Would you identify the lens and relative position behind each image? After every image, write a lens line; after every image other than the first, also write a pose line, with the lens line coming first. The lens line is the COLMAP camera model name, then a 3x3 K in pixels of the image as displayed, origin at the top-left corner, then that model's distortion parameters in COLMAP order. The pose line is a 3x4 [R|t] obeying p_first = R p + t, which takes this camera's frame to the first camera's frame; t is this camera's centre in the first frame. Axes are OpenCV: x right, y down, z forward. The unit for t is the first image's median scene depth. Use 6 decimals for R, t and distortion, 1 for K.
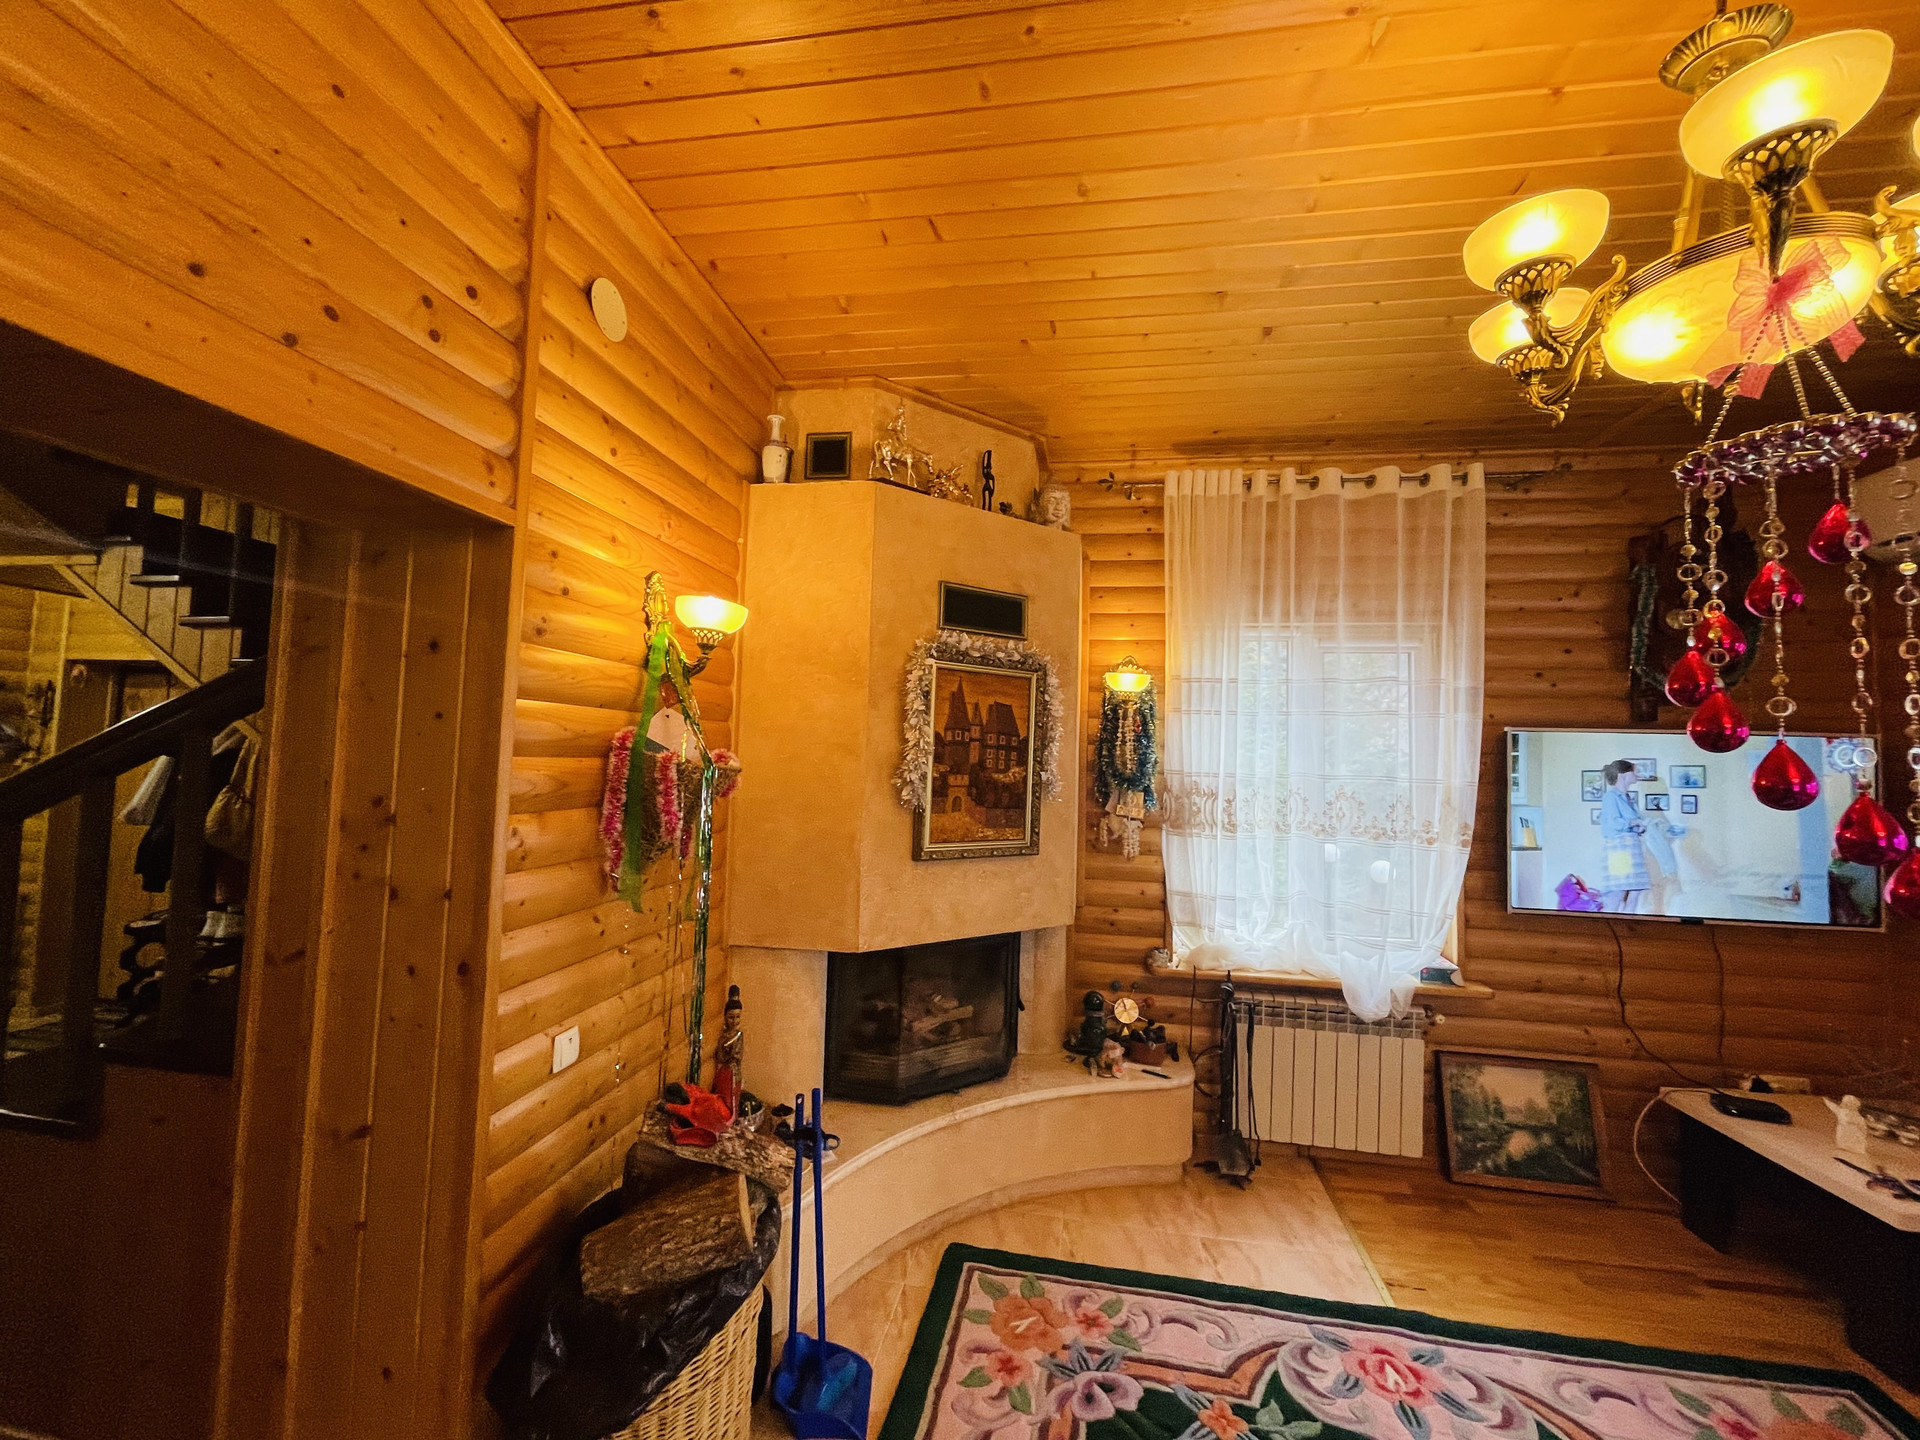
lens RADIAL K [[773.4, 0, 963.2], [0, 773.4, 715.8], [0, 0, 1]] dist [-0.003791, 0.002297]
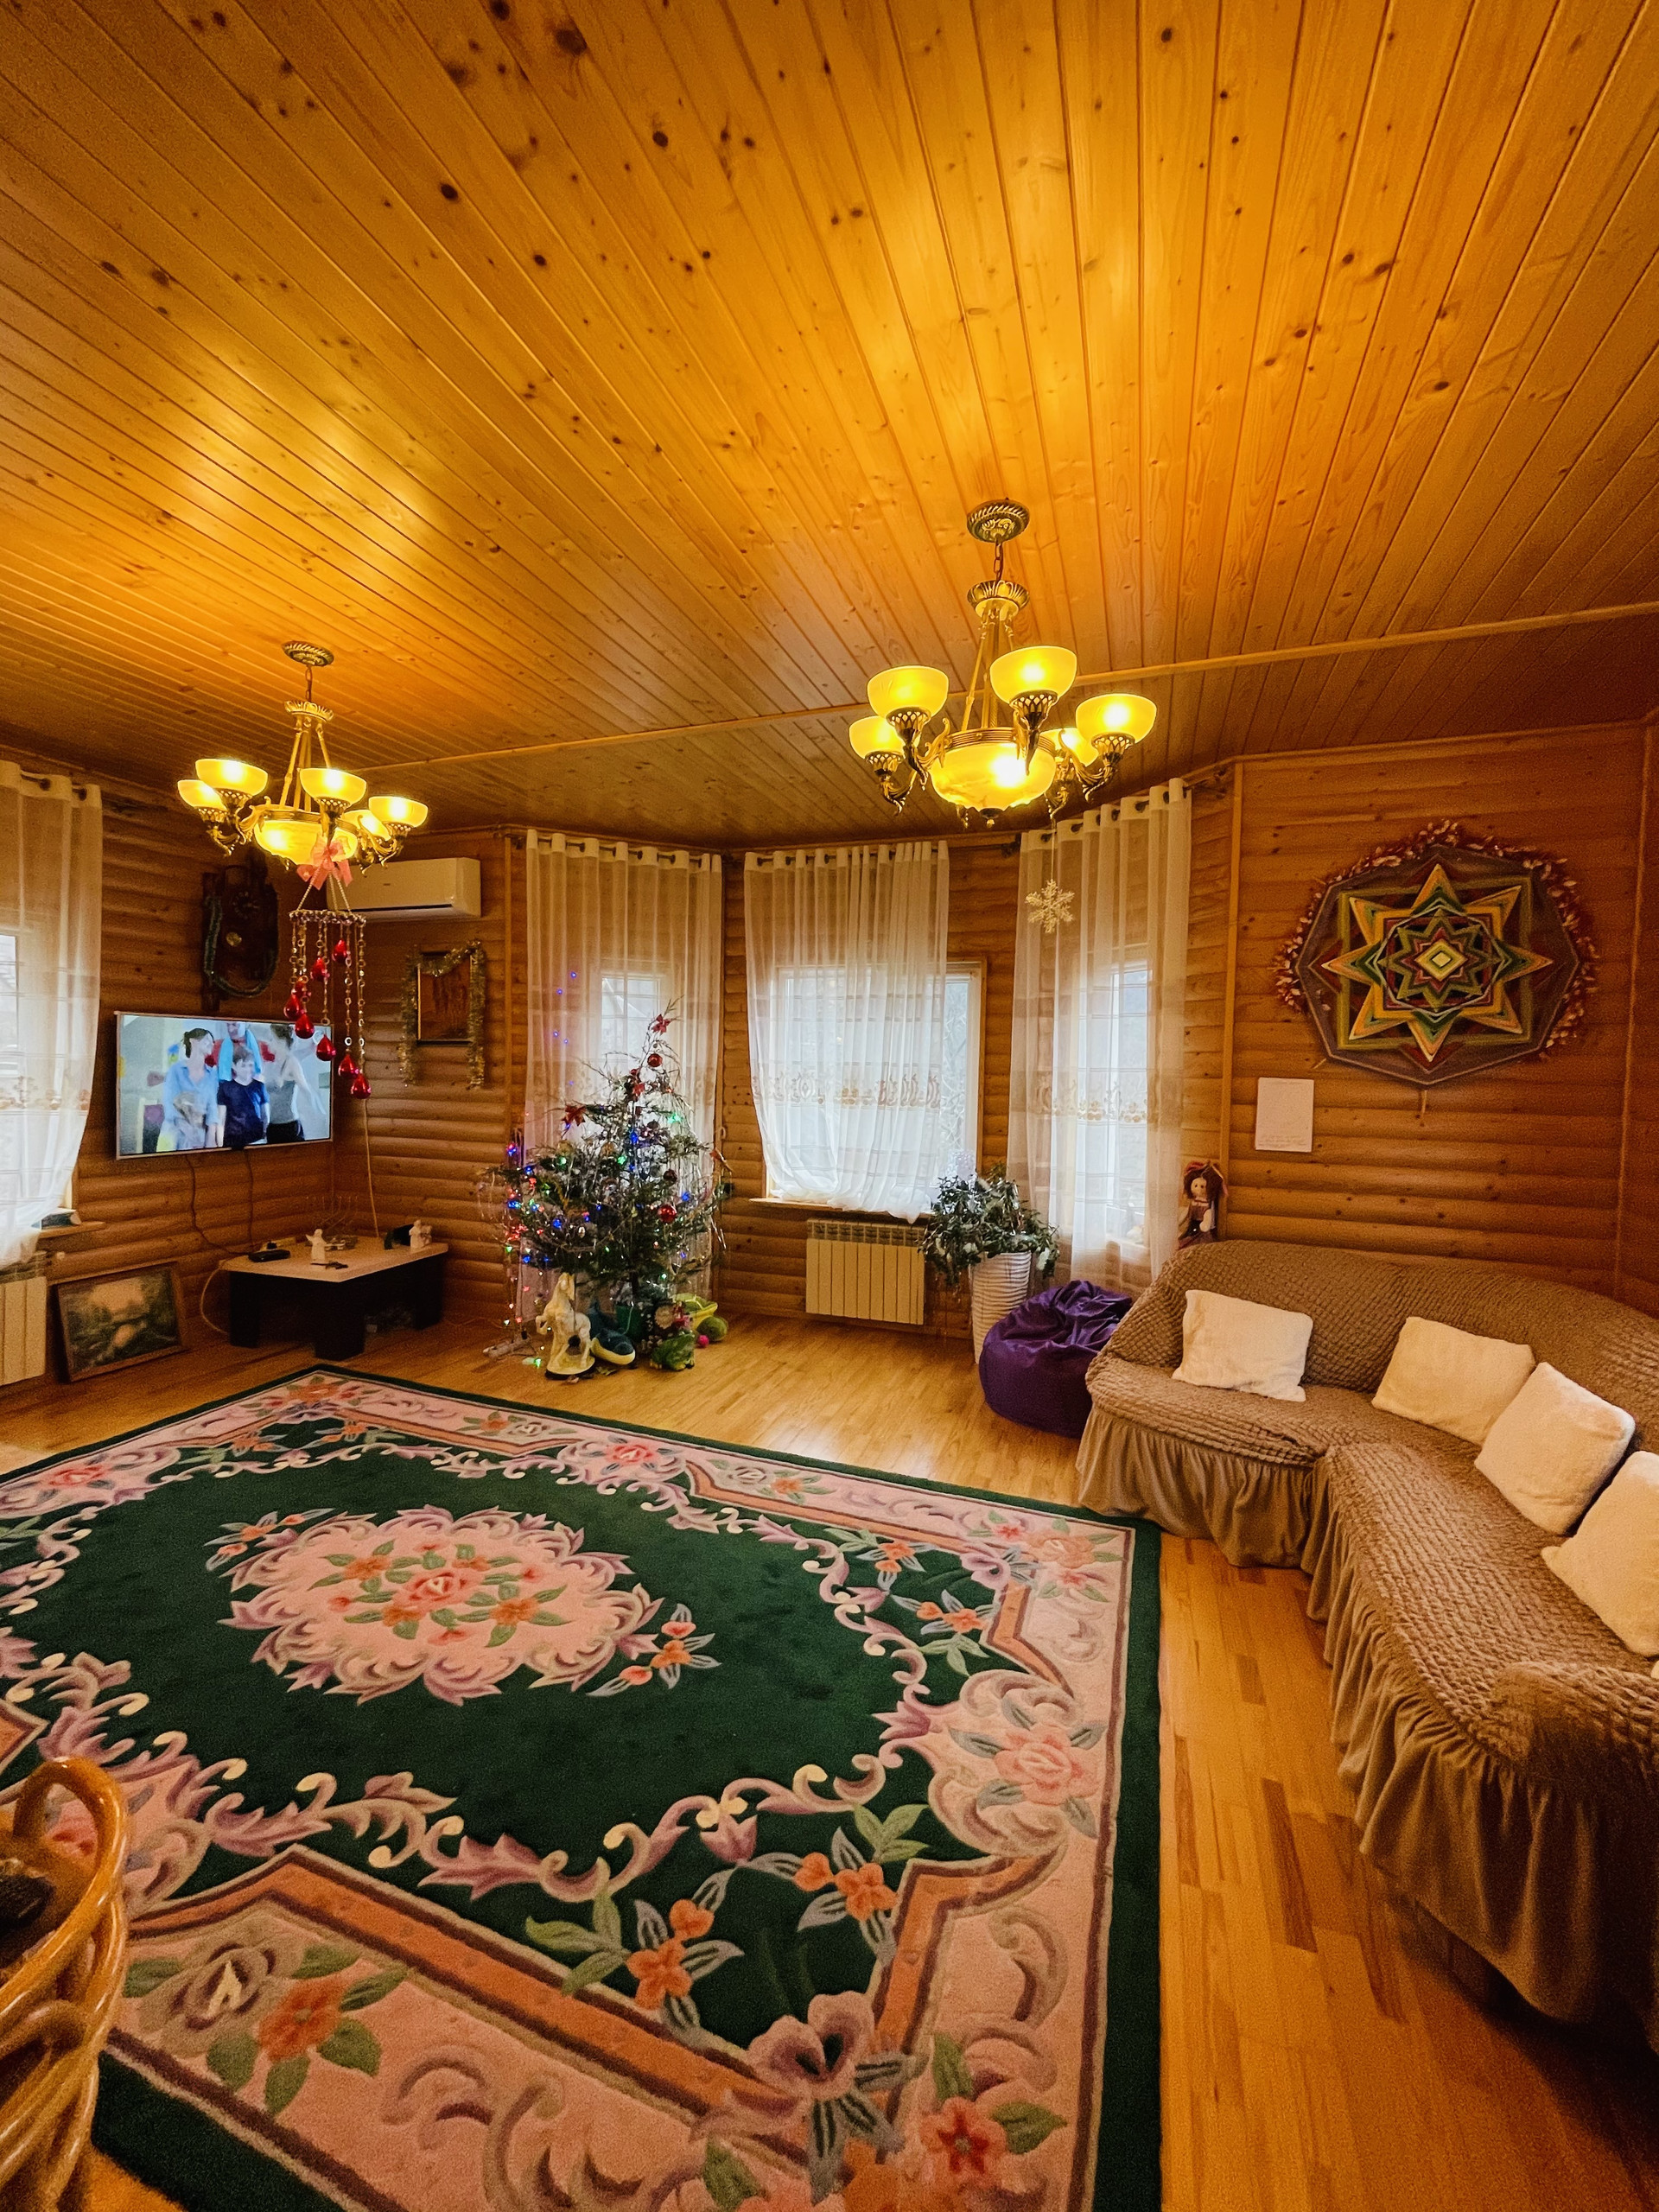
lens RADIAL K [[891.0, 0, 819.8], [0, 891.0, 1091.6], [0, 0, 1]] dist [-0.003791, 0.002297]
pose [[0.183017, -0.051377, 0.981766, -0.501169], [-0.070486, 0.995378, 0.065229, -0.030031], [-0.980580, -0.081139, 0.178549, -0.371529]]
